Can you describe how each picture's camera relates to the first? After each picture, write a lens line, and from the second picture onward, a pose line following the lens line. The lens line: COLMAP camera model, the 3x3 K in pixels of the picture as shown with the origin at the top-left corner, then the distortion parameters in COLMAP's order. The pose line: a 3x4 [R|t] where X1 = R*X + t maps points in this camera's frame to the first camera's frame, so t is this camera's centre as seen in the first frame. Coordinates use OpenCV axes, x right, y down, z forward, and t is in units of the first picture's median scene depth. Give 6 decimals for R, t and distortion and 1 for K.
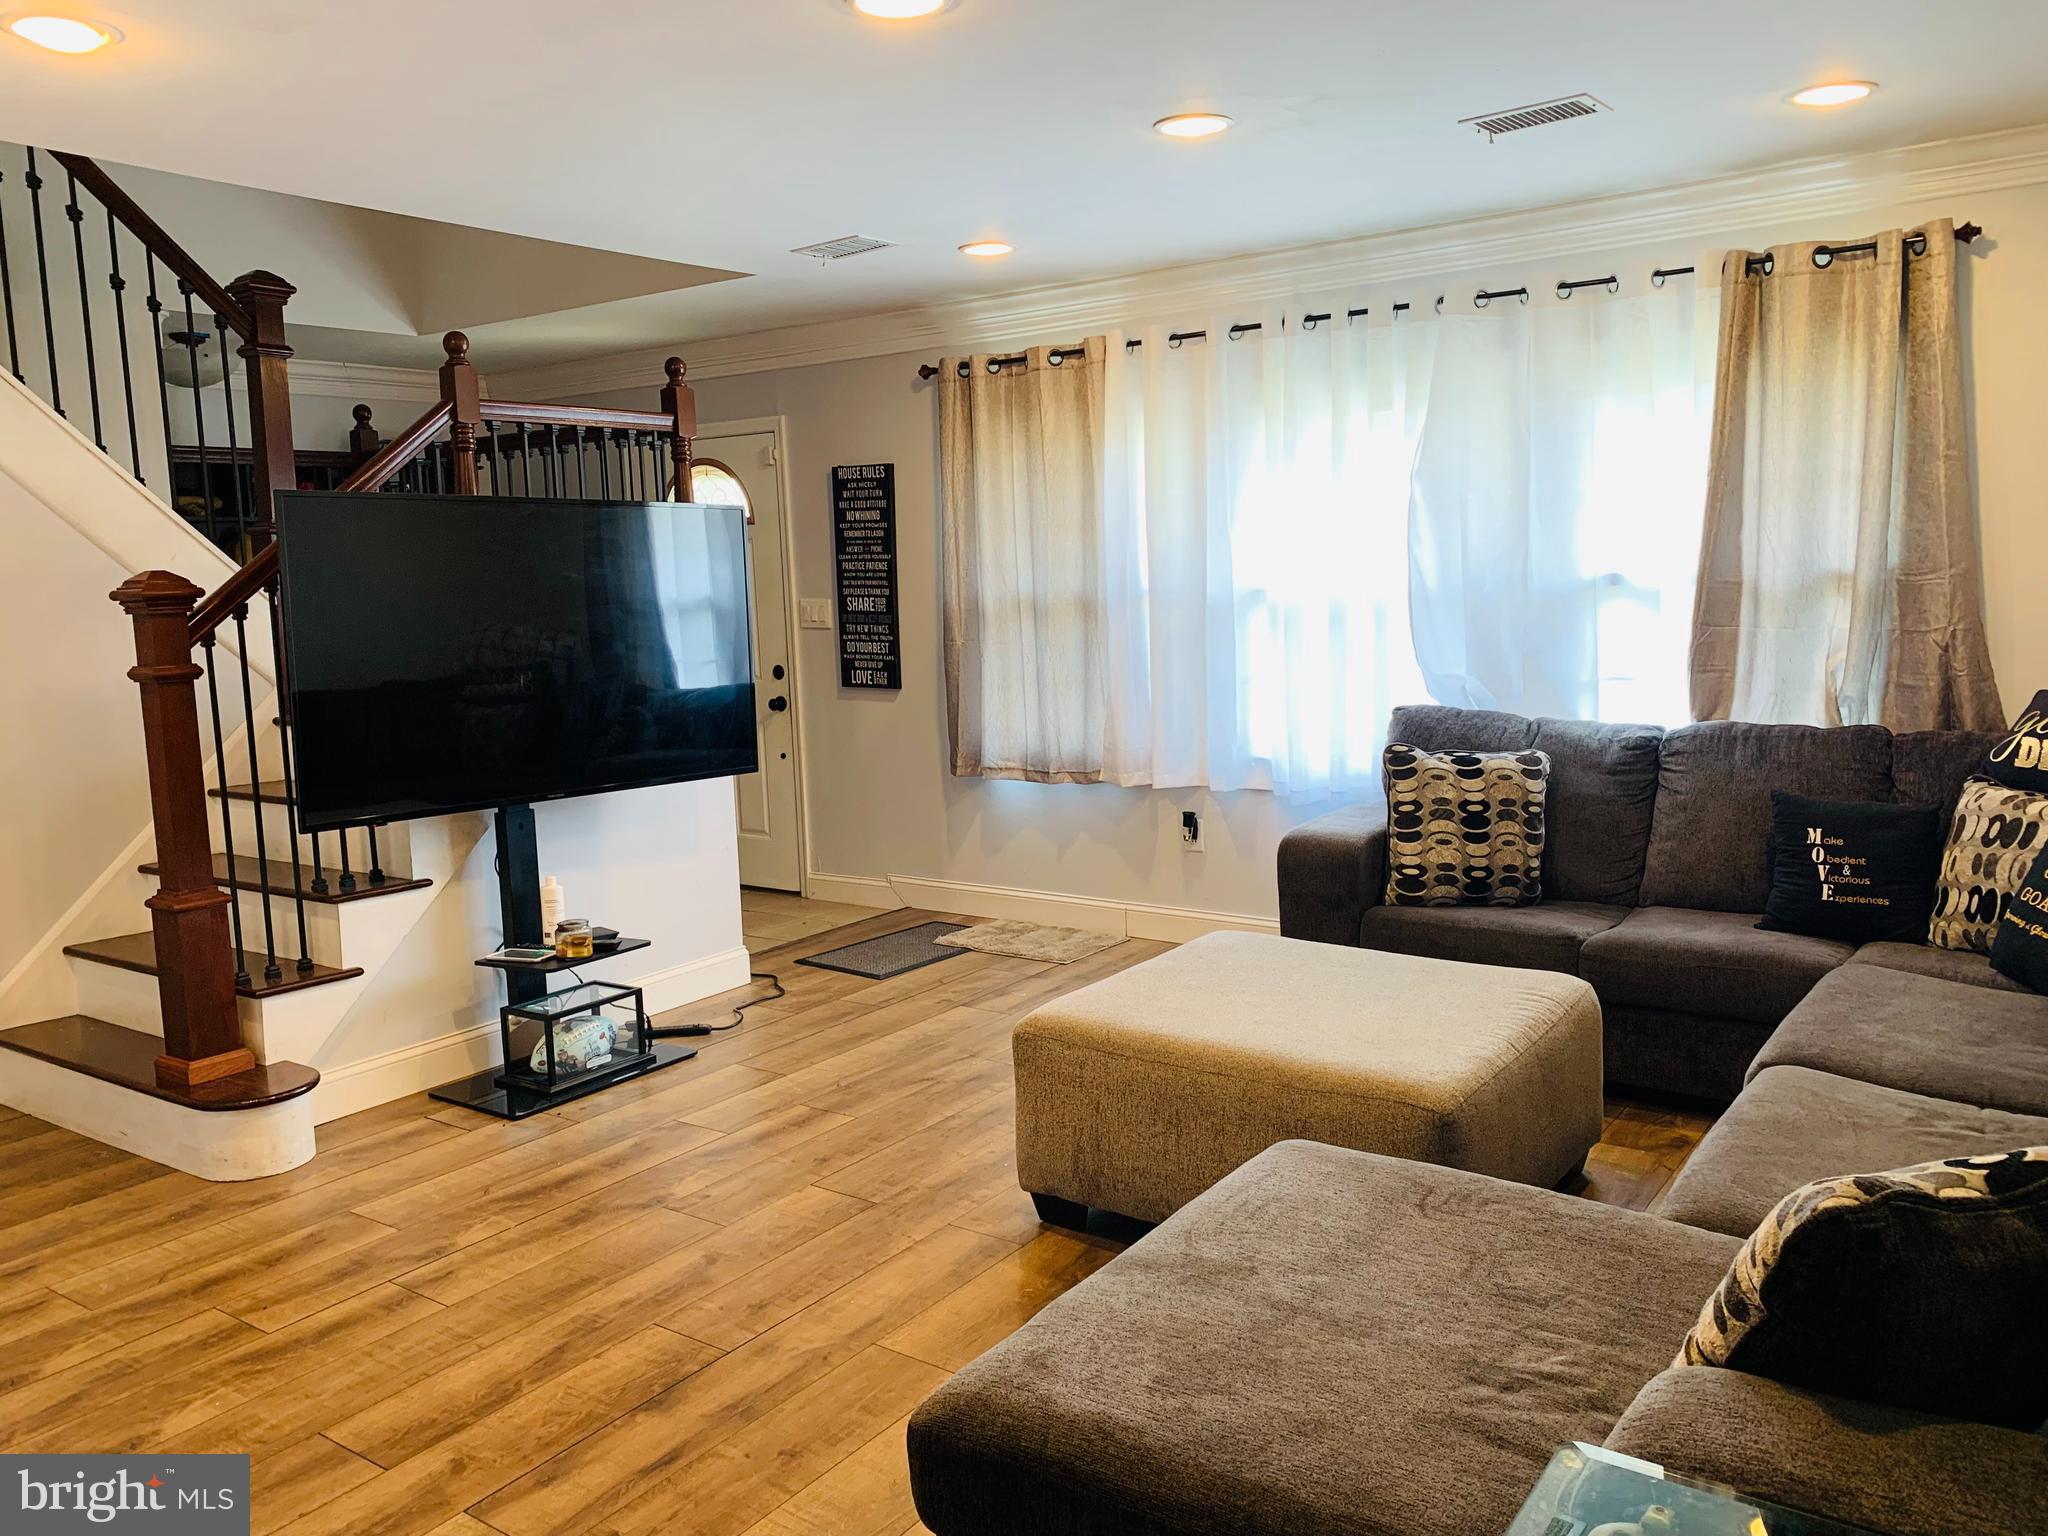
lens RADIAL K [[1572.1, 0, 1024.0], [0, 1572.1, 768.0], [0, 0, 1]] dist [0.116865, -0.214631]
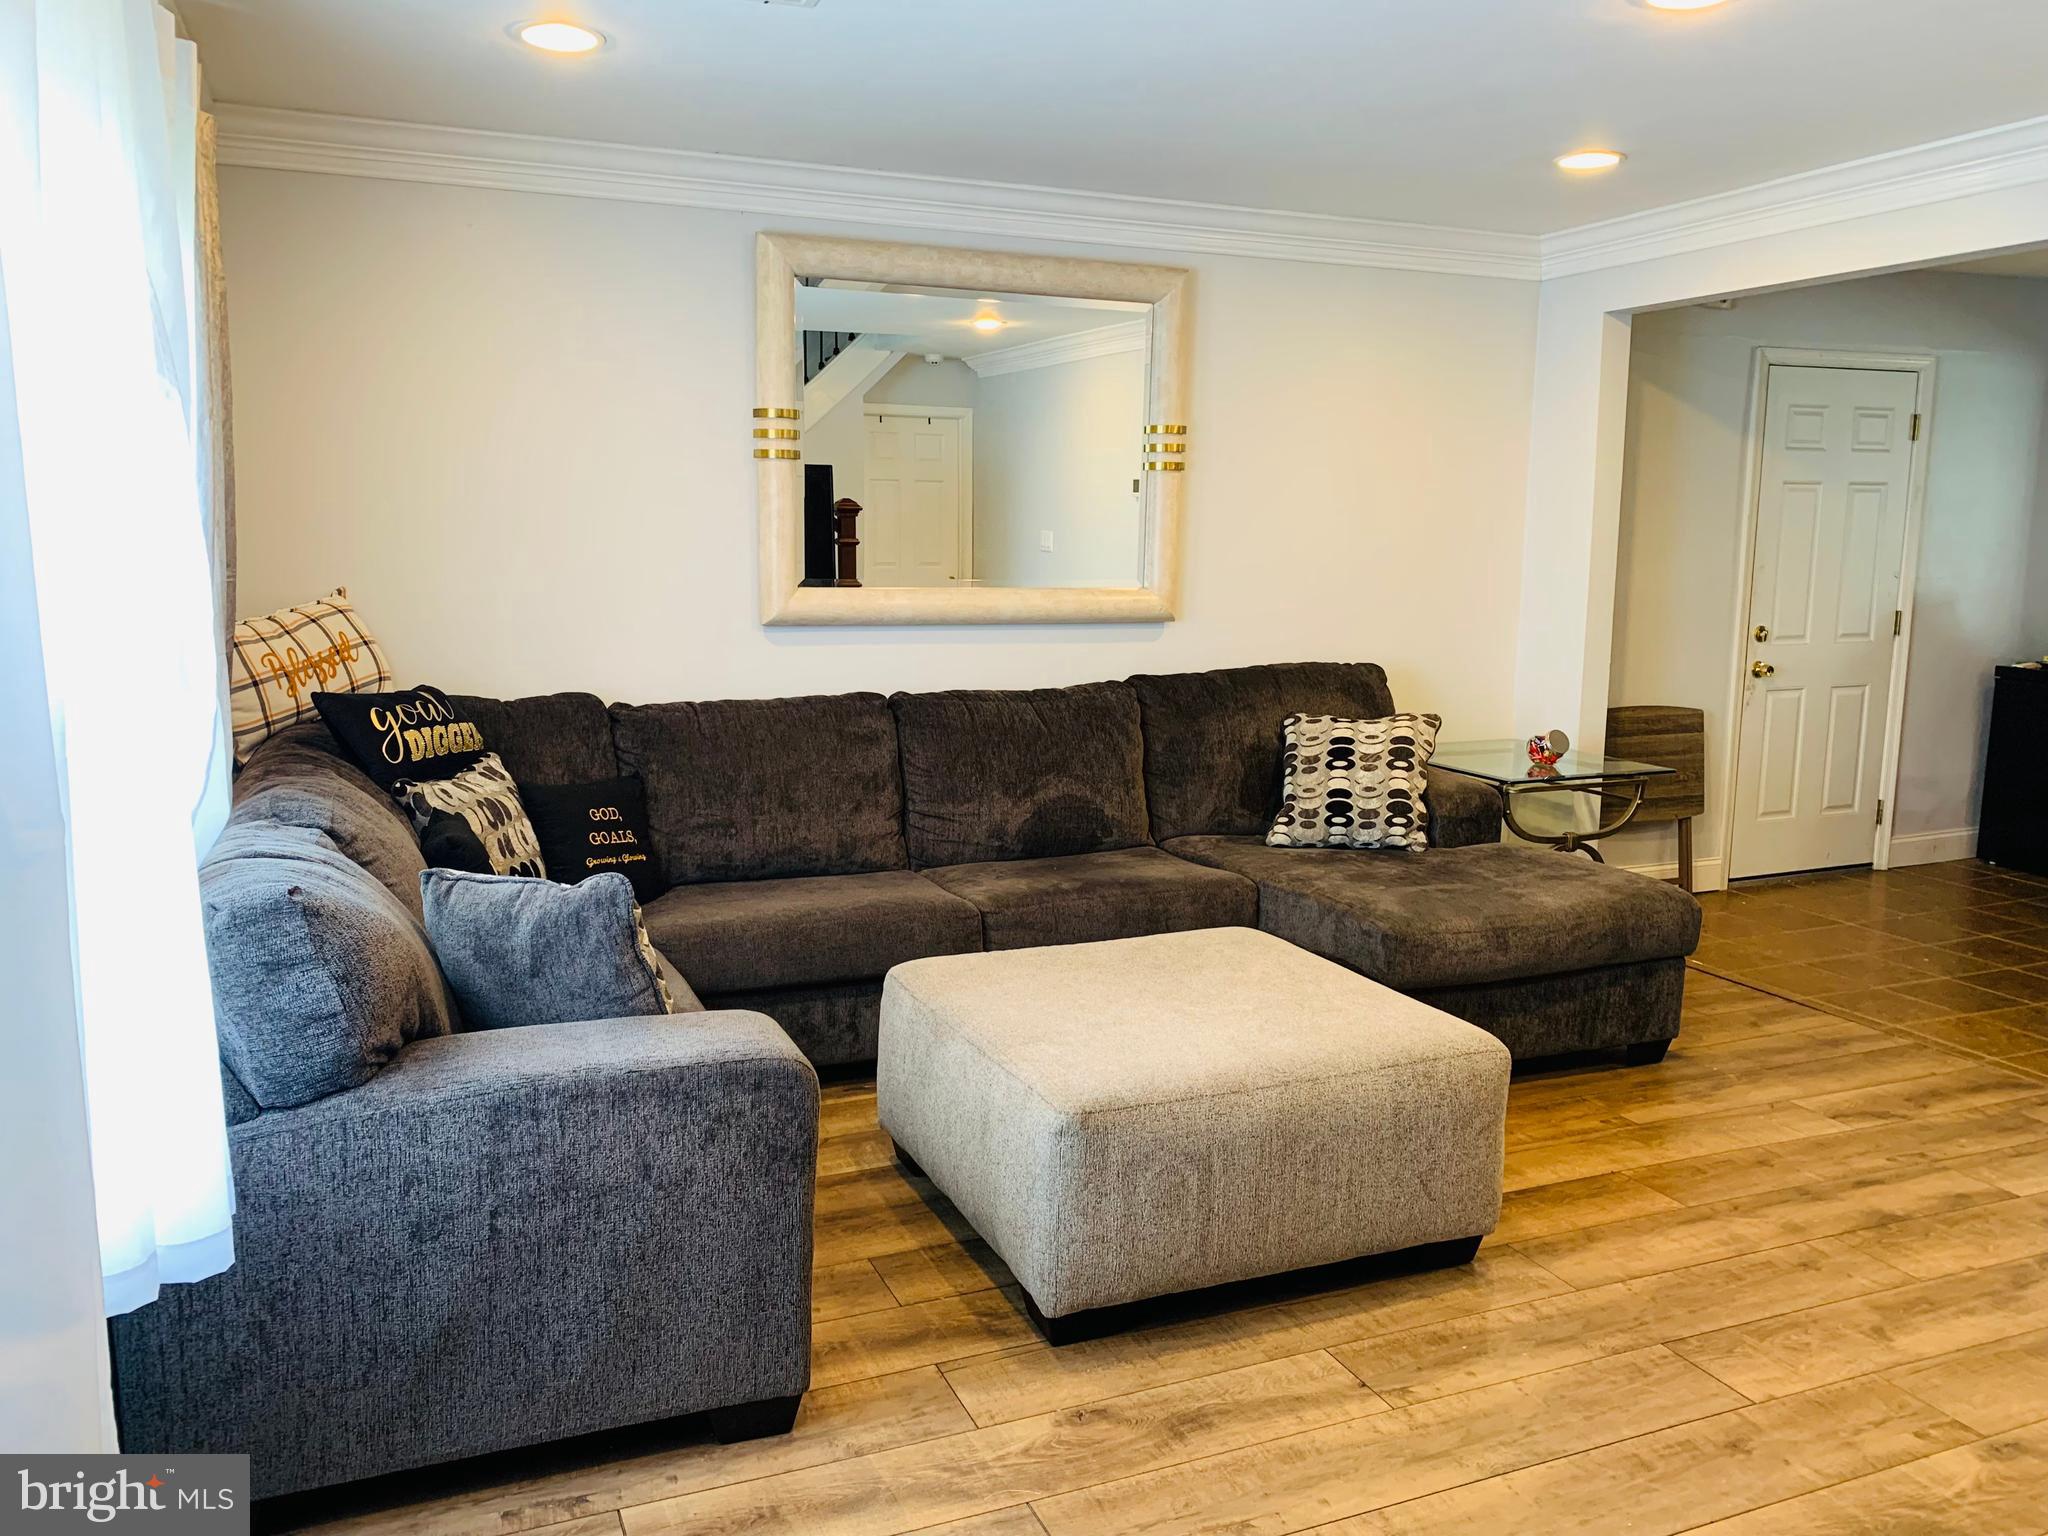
lens RADIAL K [[1568.1, 0, 1024.0], [0, 1568.1, 768.0], [0, 0, 1]] dist [0.002205, 0.002889]
pose [[-0.850717, -0.052797, 0.522965, -0.248479], [0.092562, 0.964346, 0.247931, -0.251875], [-0.517409, 0.259326, -0.815499, 1.986498]]
